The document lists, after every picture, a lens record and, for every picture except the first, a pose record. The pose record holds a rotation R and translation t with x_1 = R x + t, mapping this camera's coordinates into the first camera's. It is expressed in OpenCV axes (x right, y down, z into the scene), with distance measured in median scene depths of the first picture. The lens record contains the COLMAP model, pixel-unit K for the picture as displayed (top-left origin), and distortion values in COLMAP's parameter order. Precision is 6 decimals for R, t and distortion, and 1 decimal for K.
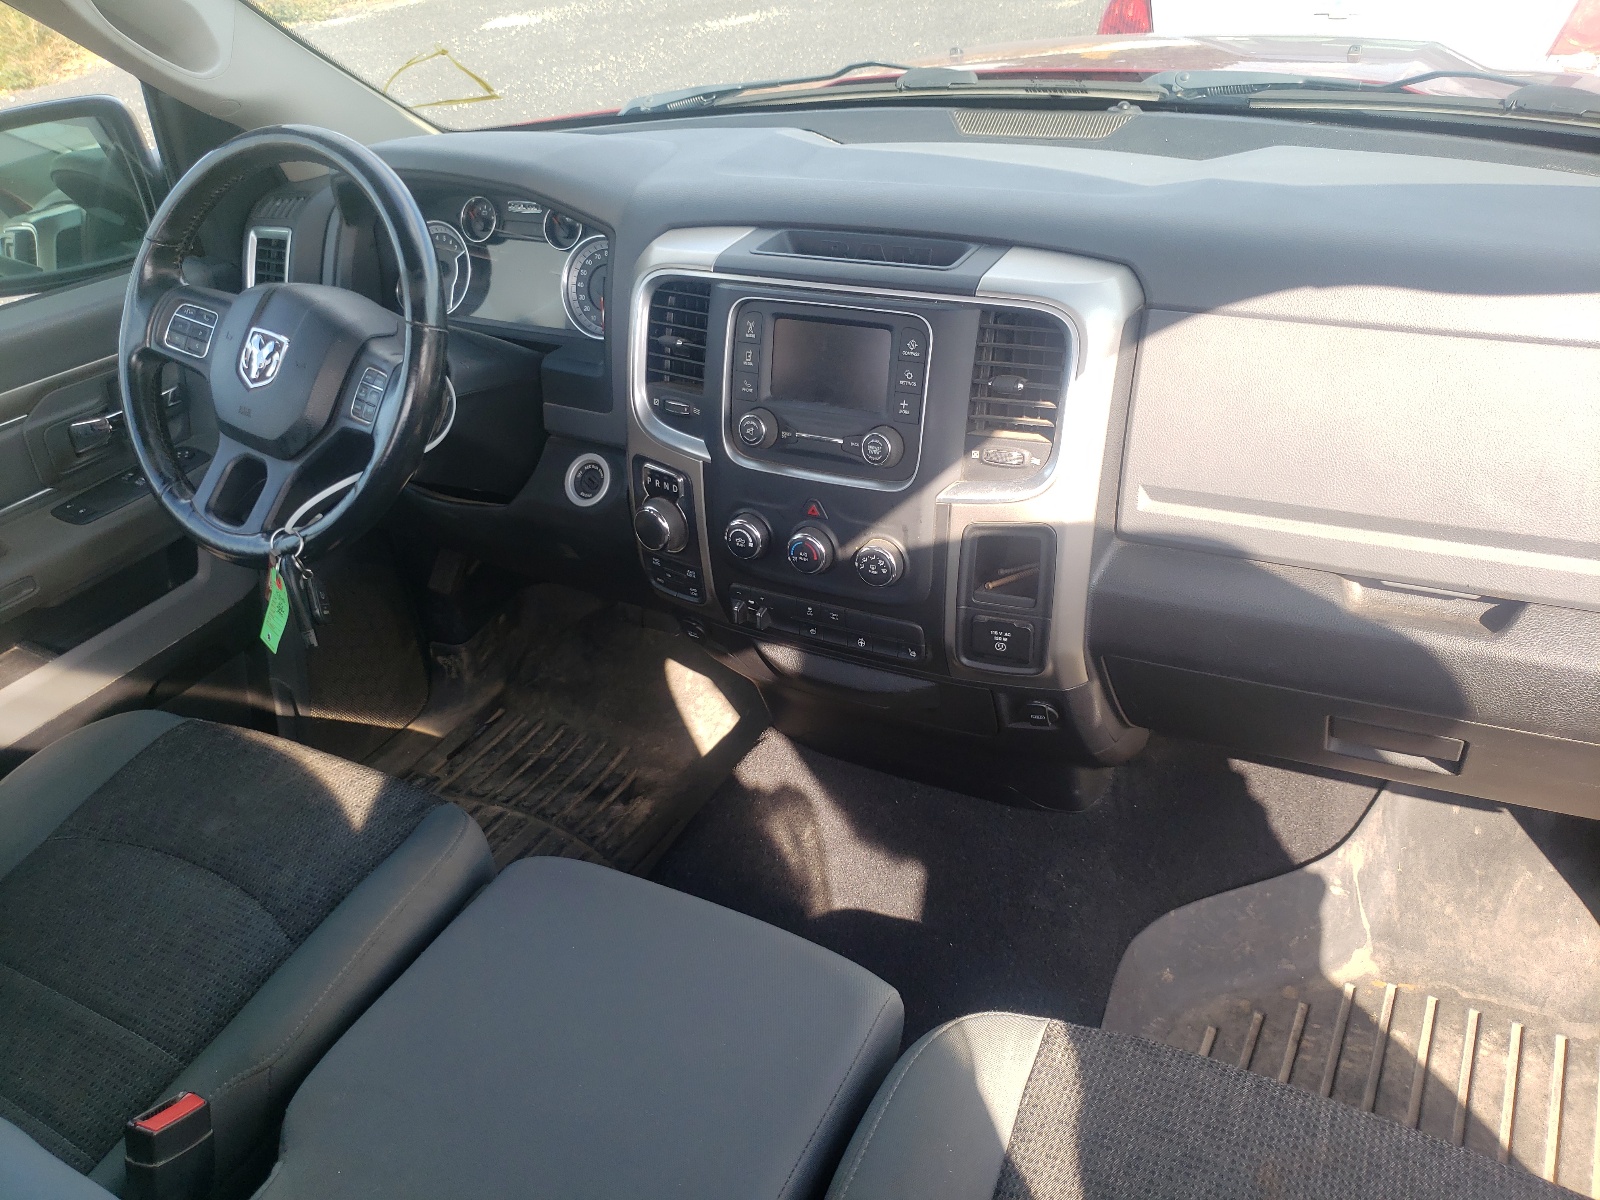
lens RADIAL K [[1236.9, 0, 800.0], [0, 1236.9, 600.0], [0, 0, 1]] dist [0.003190, 0.000968]
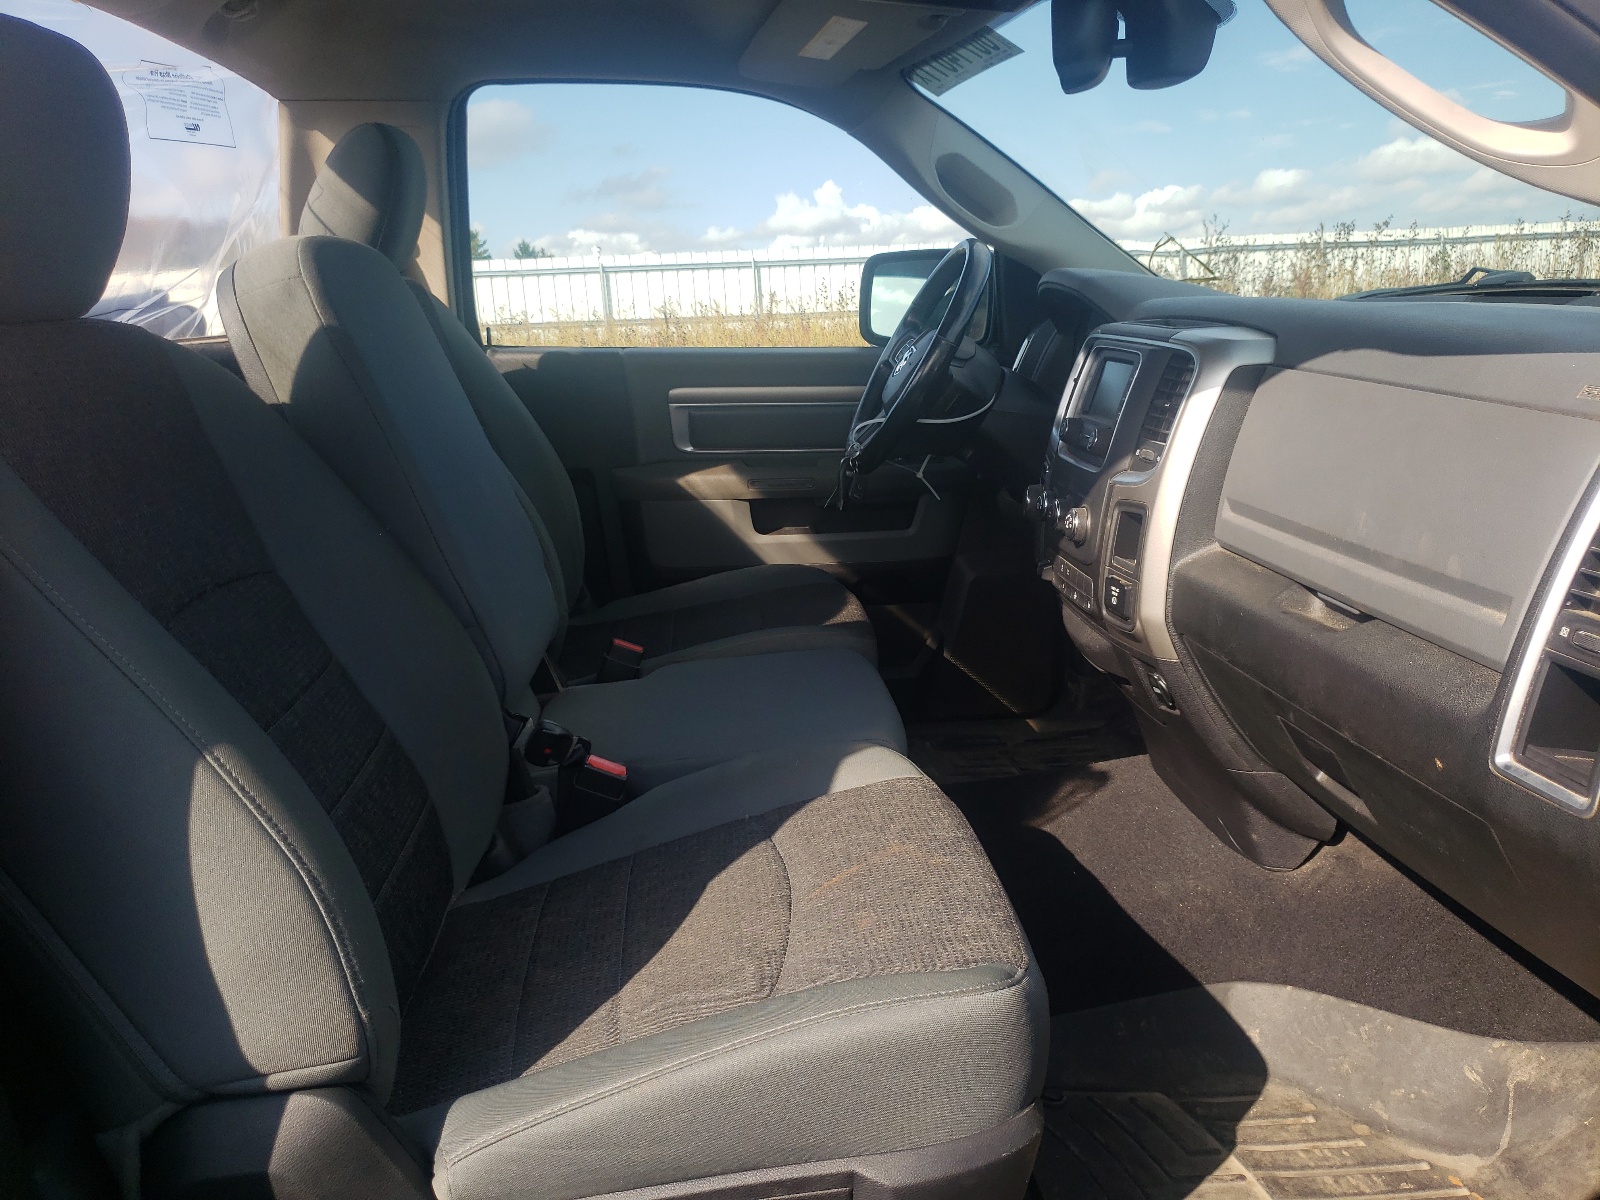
lens RADIAL K [[1220.1, 0, 800.0], [0, 1220.1, 600.0], [0, 0, 1]] dist [-0.006606, 0.003525]
pose [[0.549181, 0.270305, -0.790781, 0.937161], [-0.452222, 0.891858, -0.009204, 0.187056], [0.702777, 0.362664, 0.612029, -0.030279]]
